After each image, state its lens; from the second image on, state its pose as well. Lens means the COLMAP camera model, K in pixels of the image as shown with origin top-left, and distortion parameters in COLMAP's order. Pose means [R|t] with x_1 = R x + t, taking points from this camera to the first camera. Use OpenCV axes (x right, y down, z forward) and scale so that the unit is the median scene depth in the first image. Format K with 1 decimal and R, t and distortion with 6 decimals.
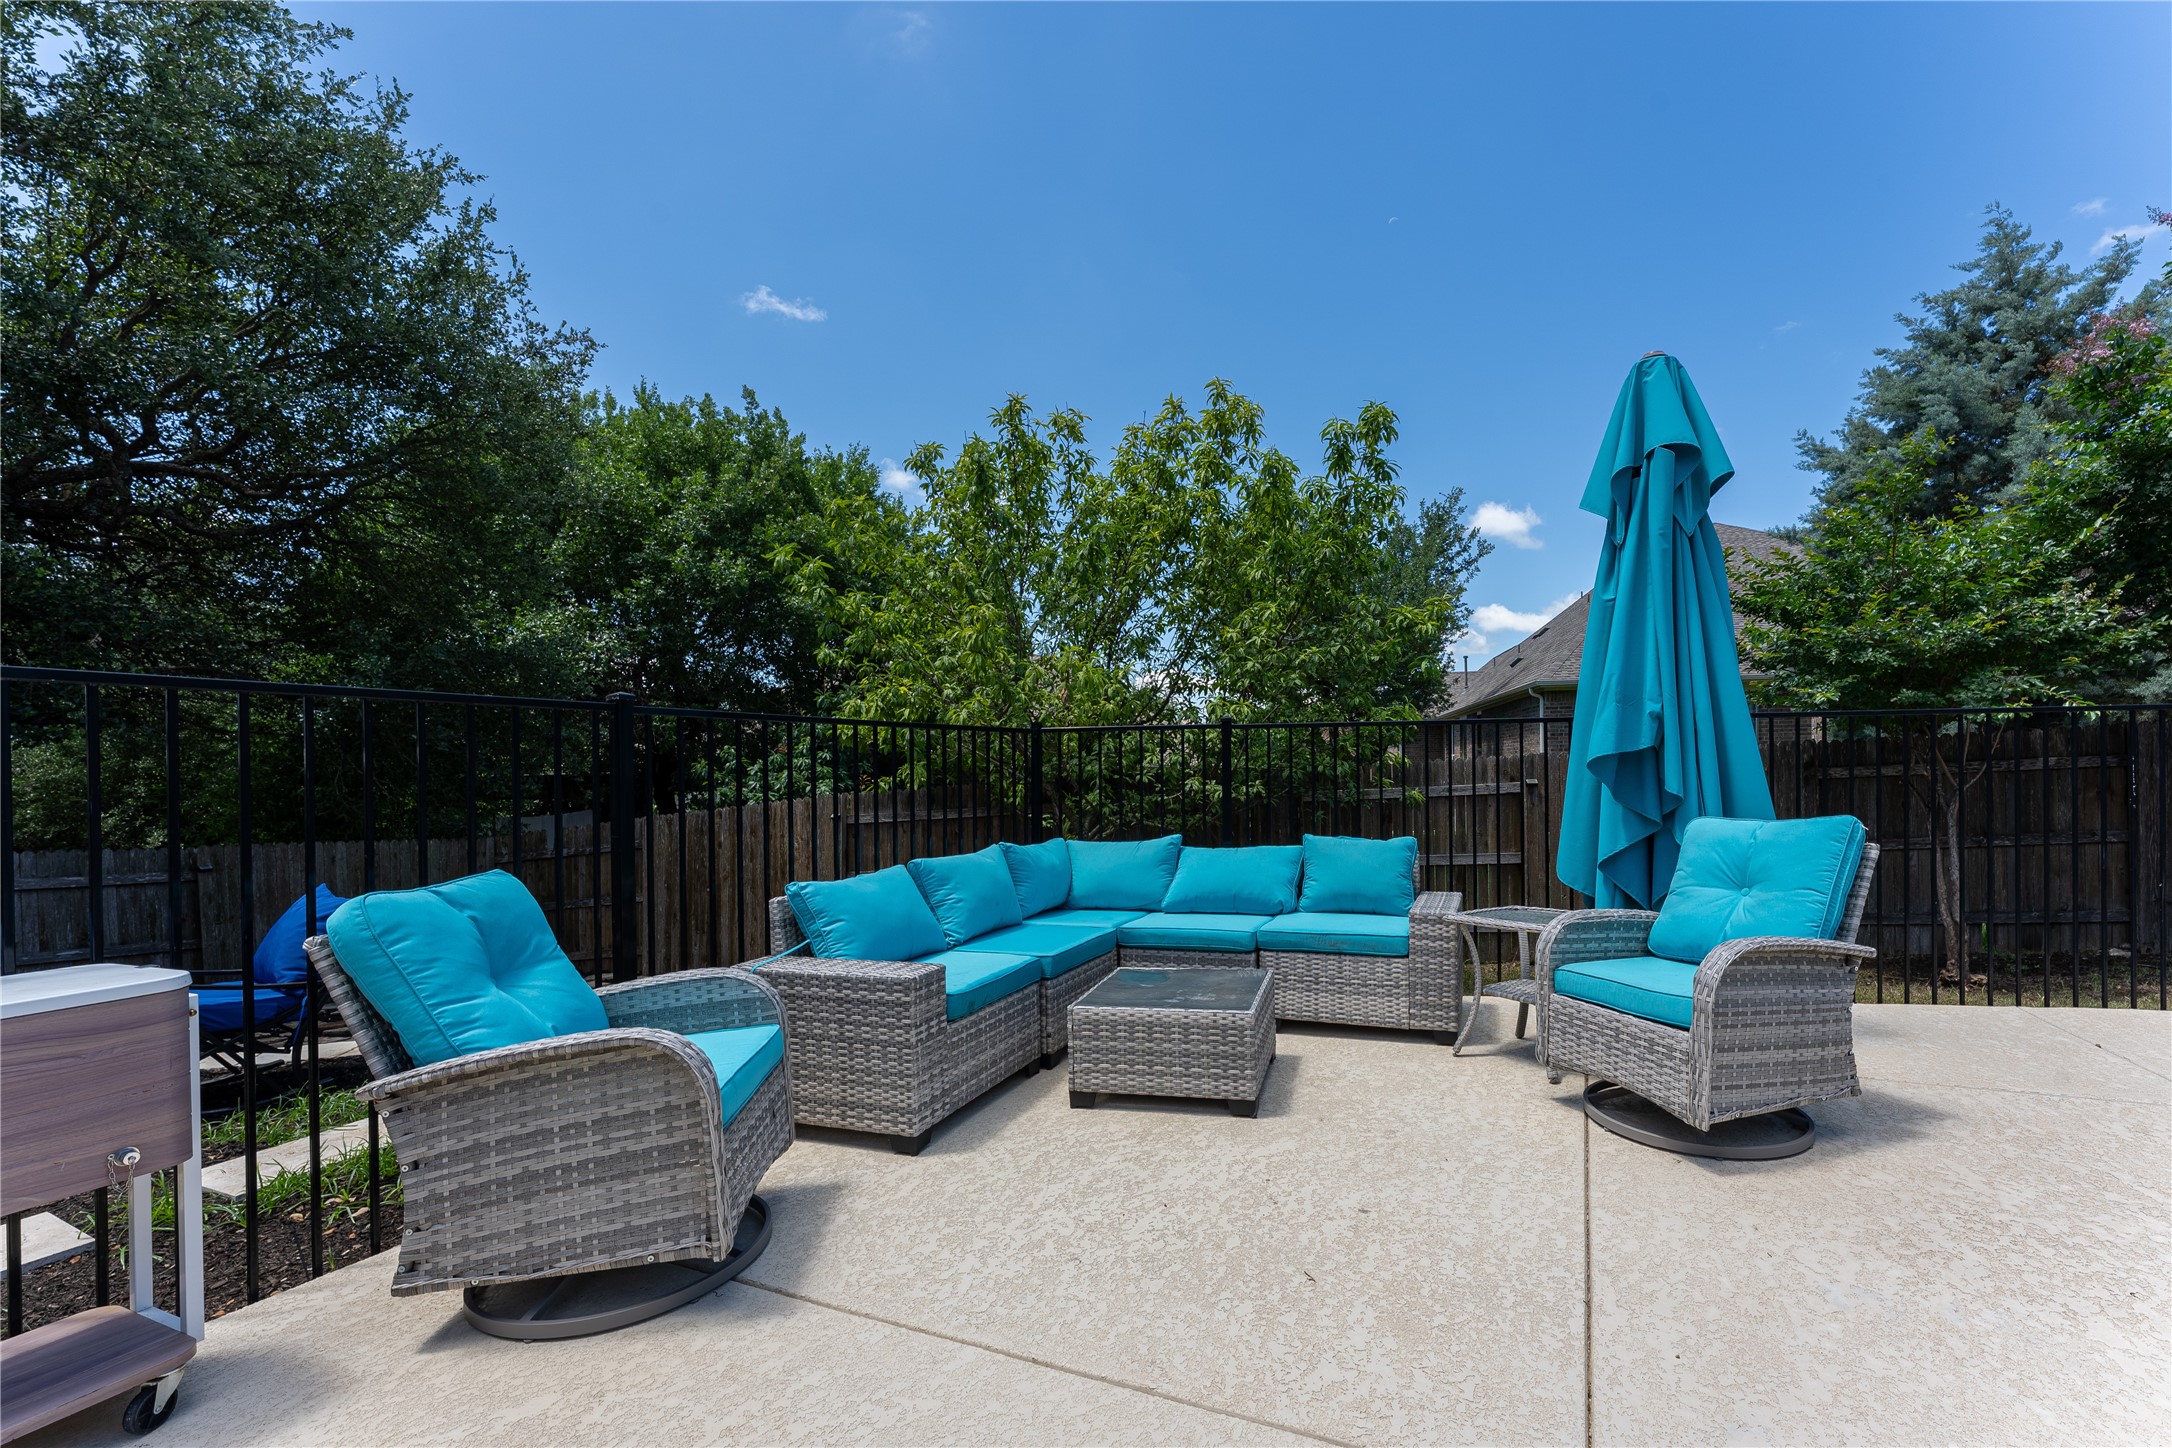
lens RADIAL K [[909.6, 0, 1187.4], [0, 909.6, 776.1], [0, 0, 1]] dist [0.001491, 0.000183]
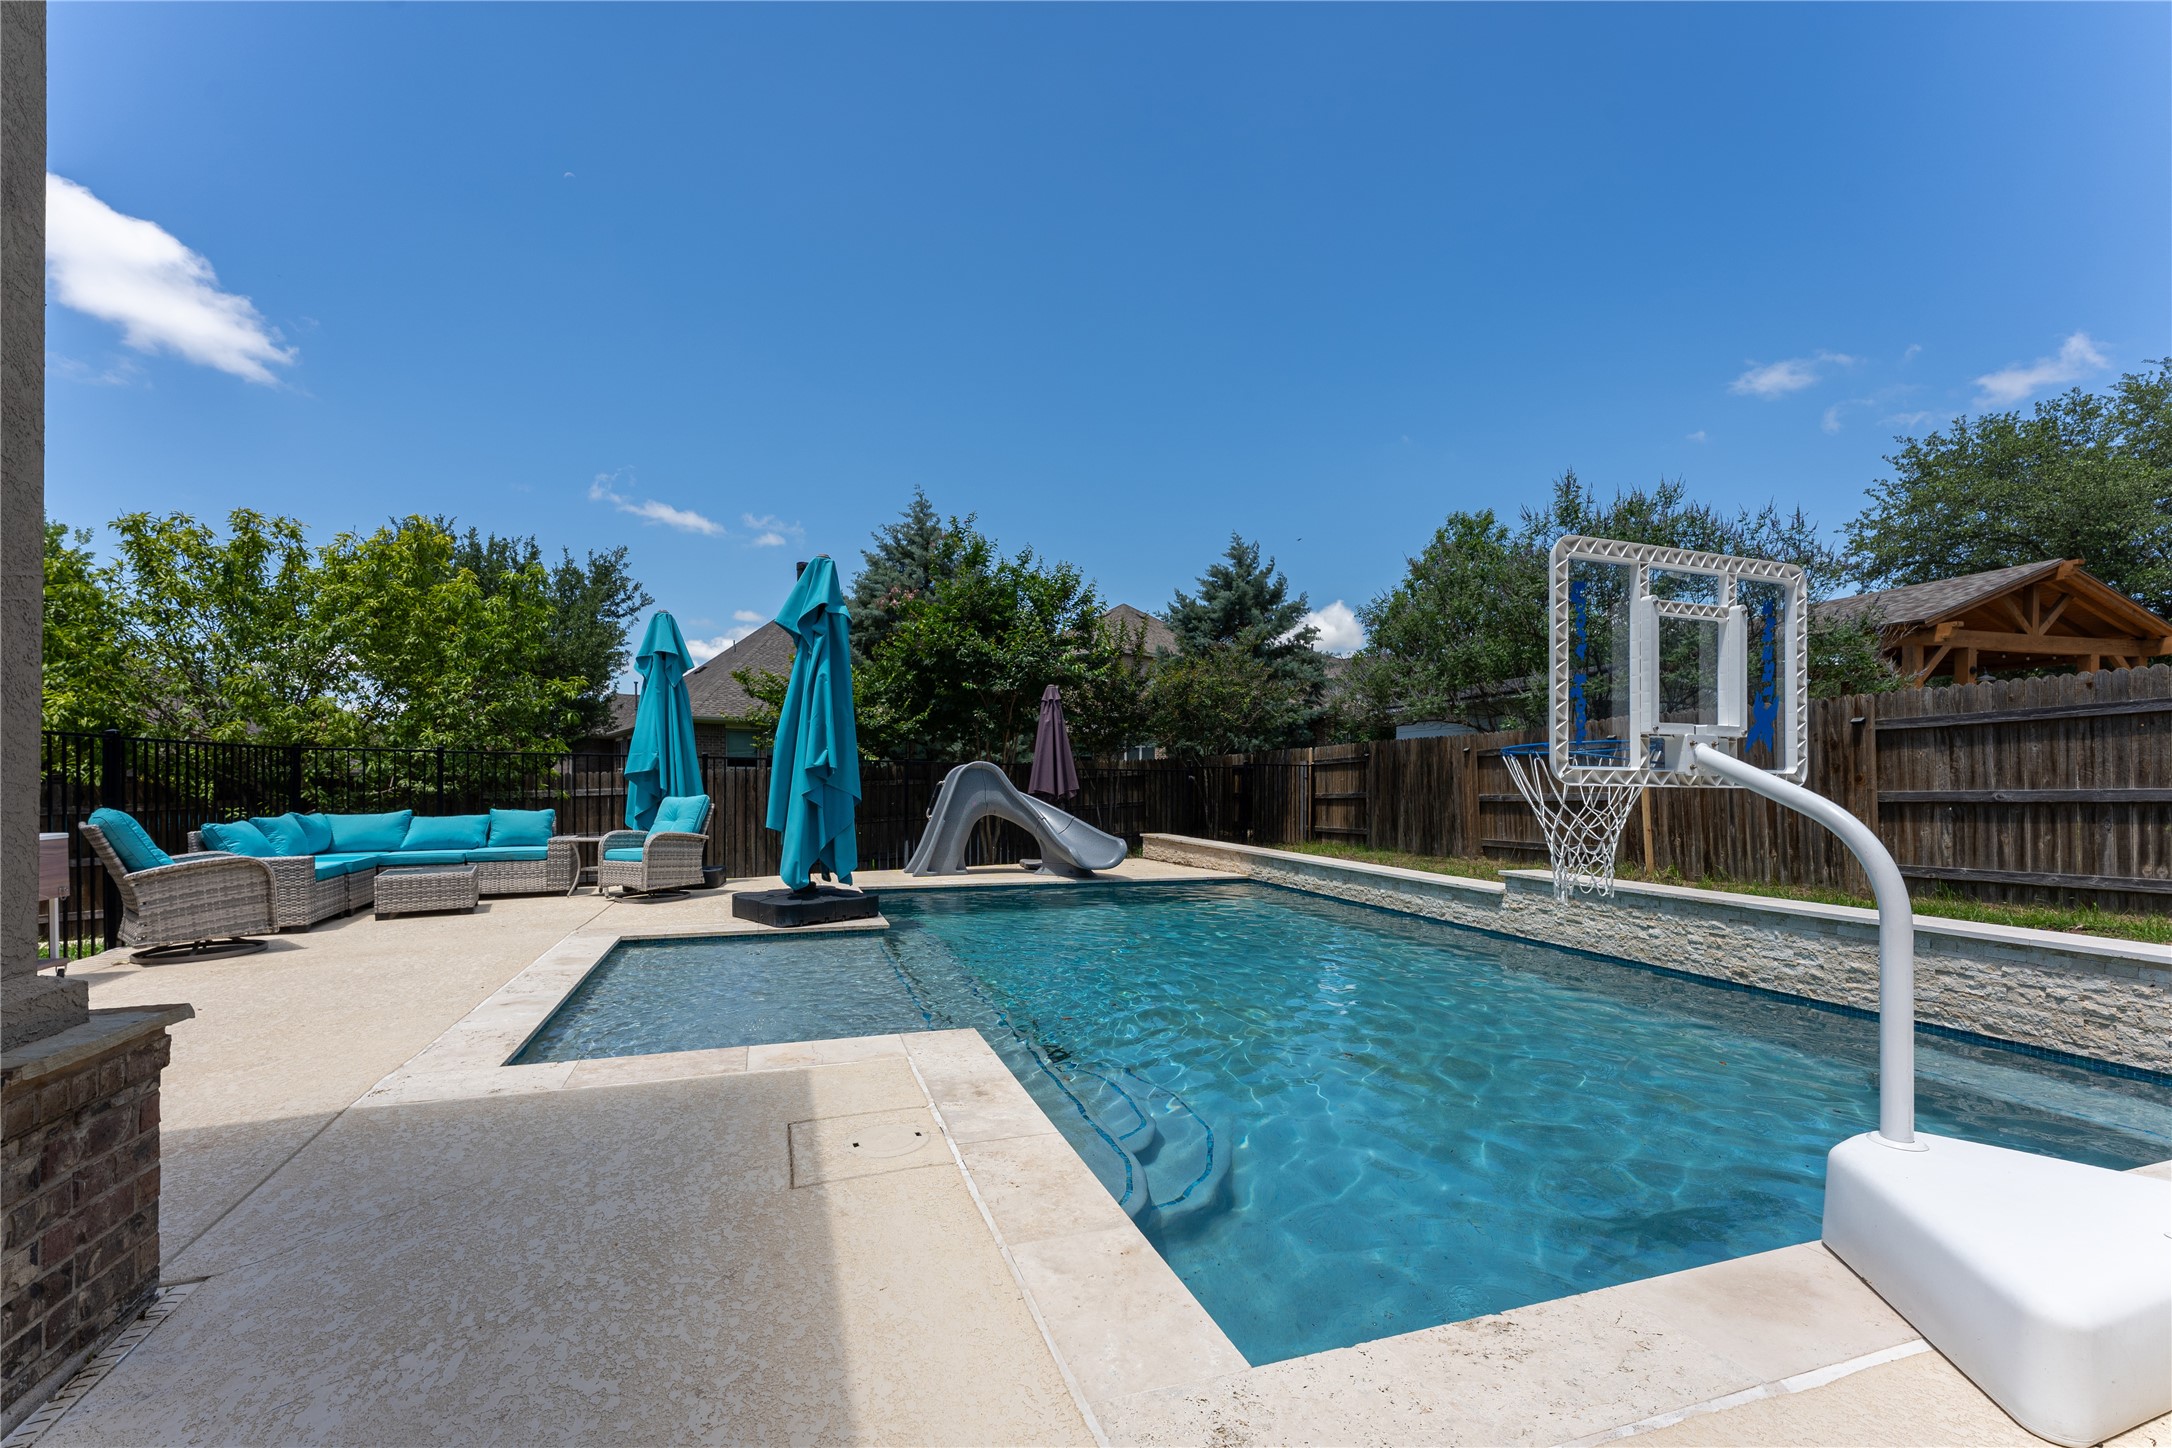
lens RADIAL K [[909.6, 0, 1082.8], [0, 909.6, 800.1], [0, 0, 1]] dist [0.001491, 0.000183]
pose [[0.742138, 0.007287, 0.670208, -0.246825], [-0.014087, 0.999890, 0.004728, 0.017737], [-0.670099, -0.012951, 0.742158, -1.350859]]
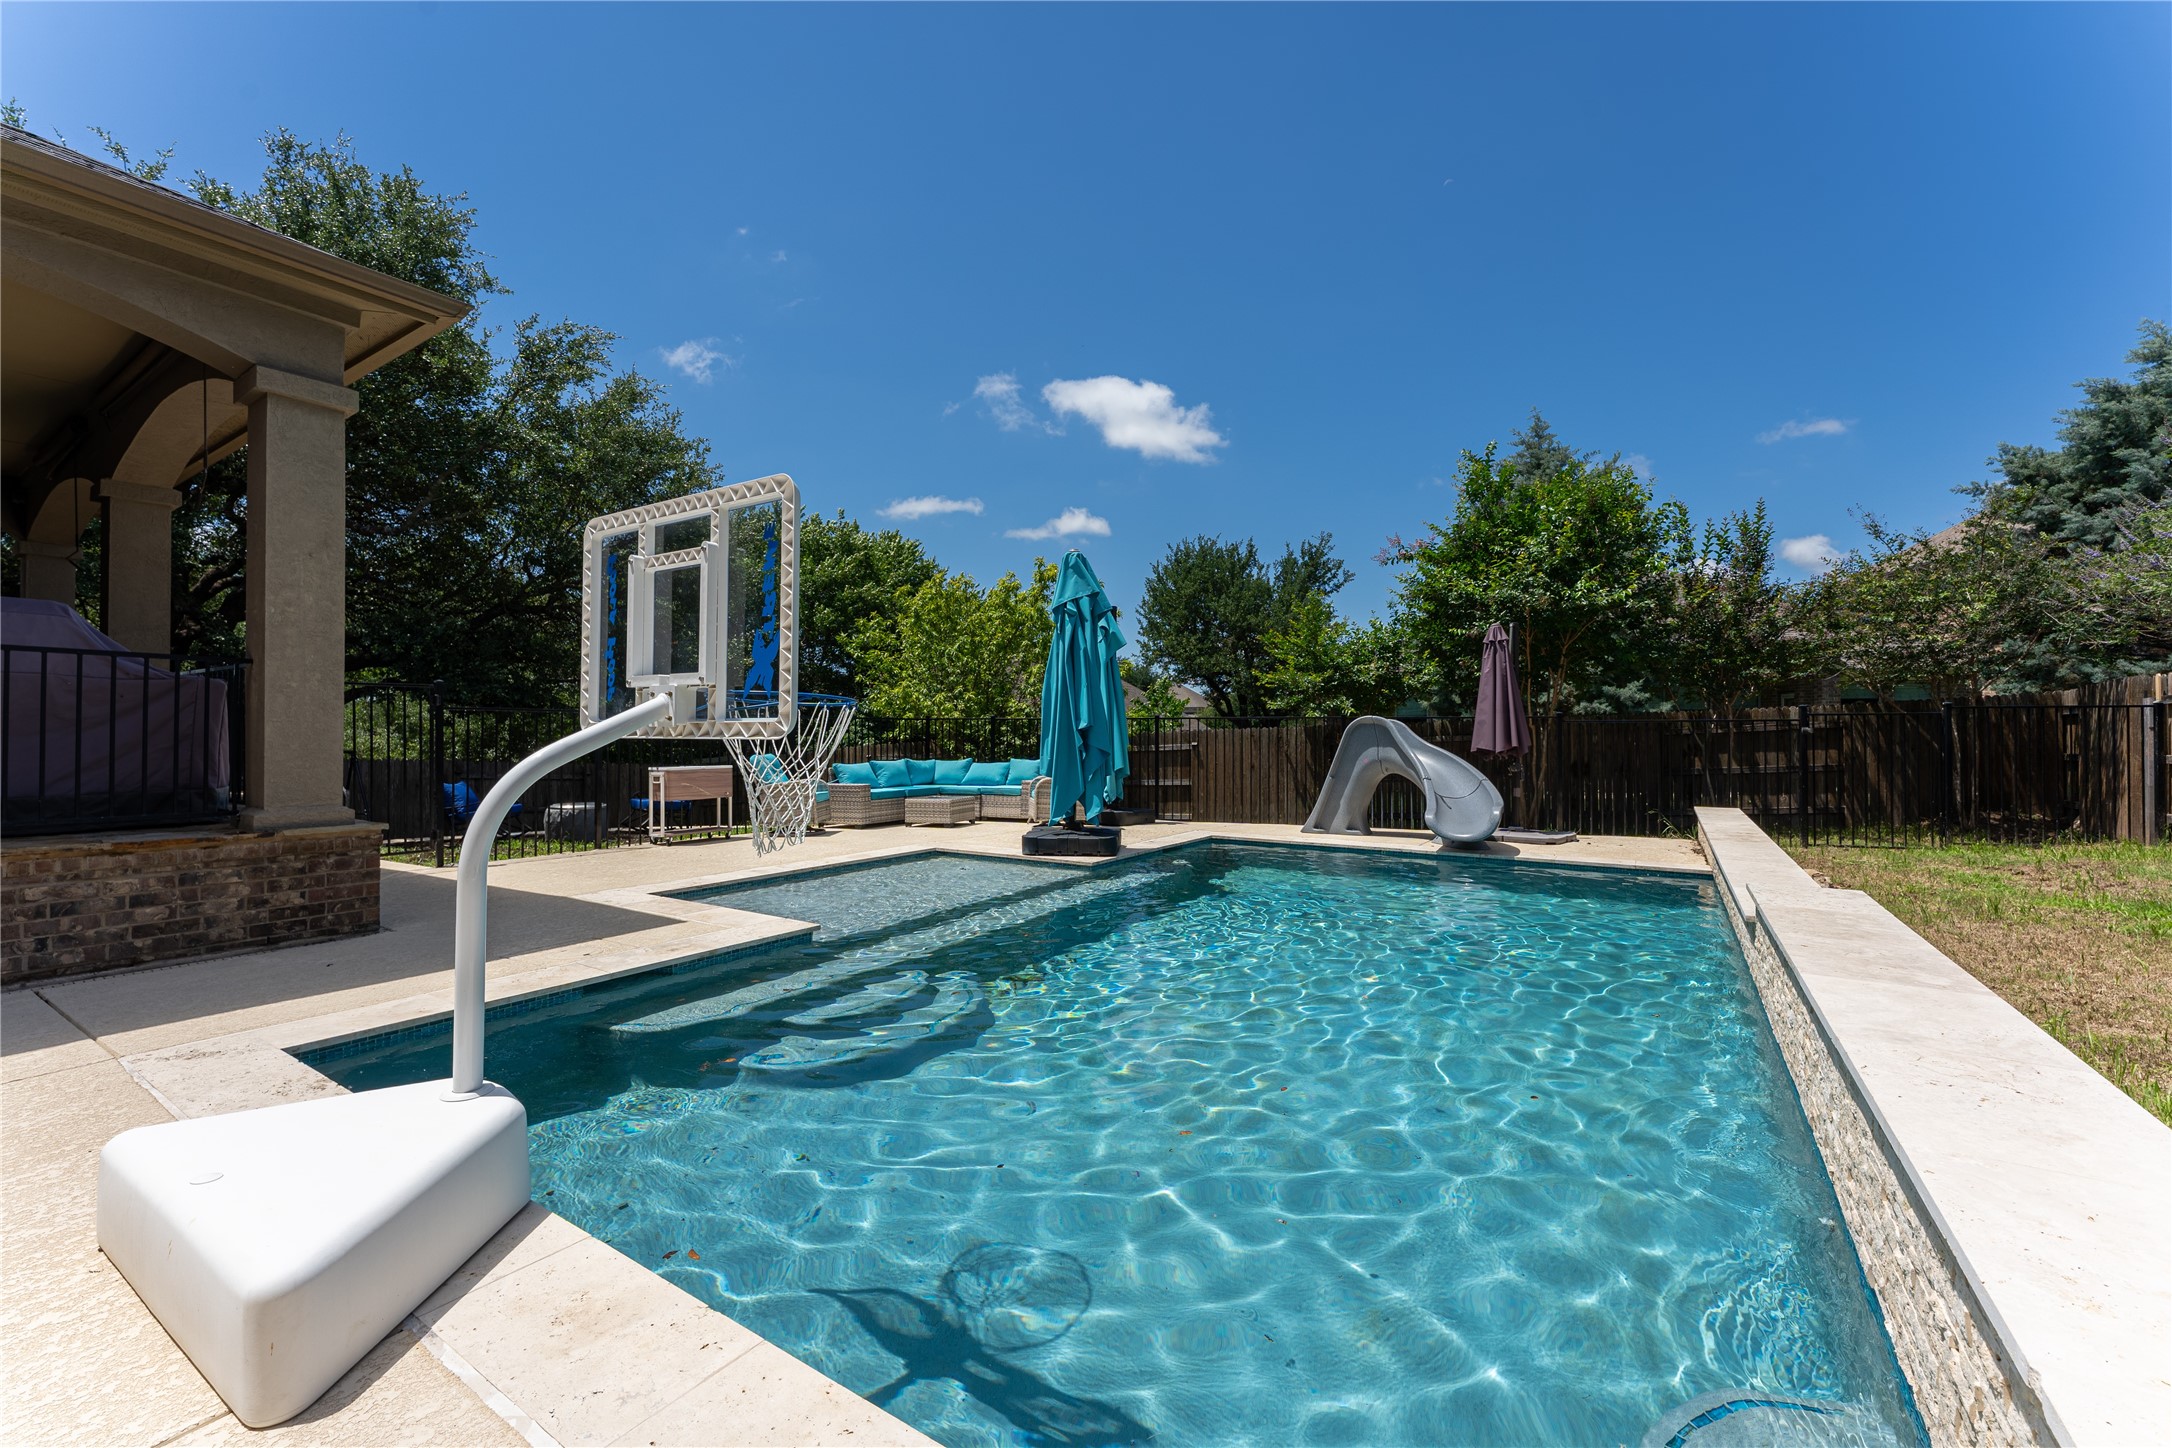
lens RADIAL K [[909.6, 0, 1101.4], [0, 909.6, 727.4], [0, 0, 1]] dist [0.001491, 0.000183]
pose [[0.984571, 0.014049, -0.174422, 0.904422], [-0.016882, 0.999748, -0.014766, 0.005348], [0.174171, 0.017483, 0.984560, -1.739541]]
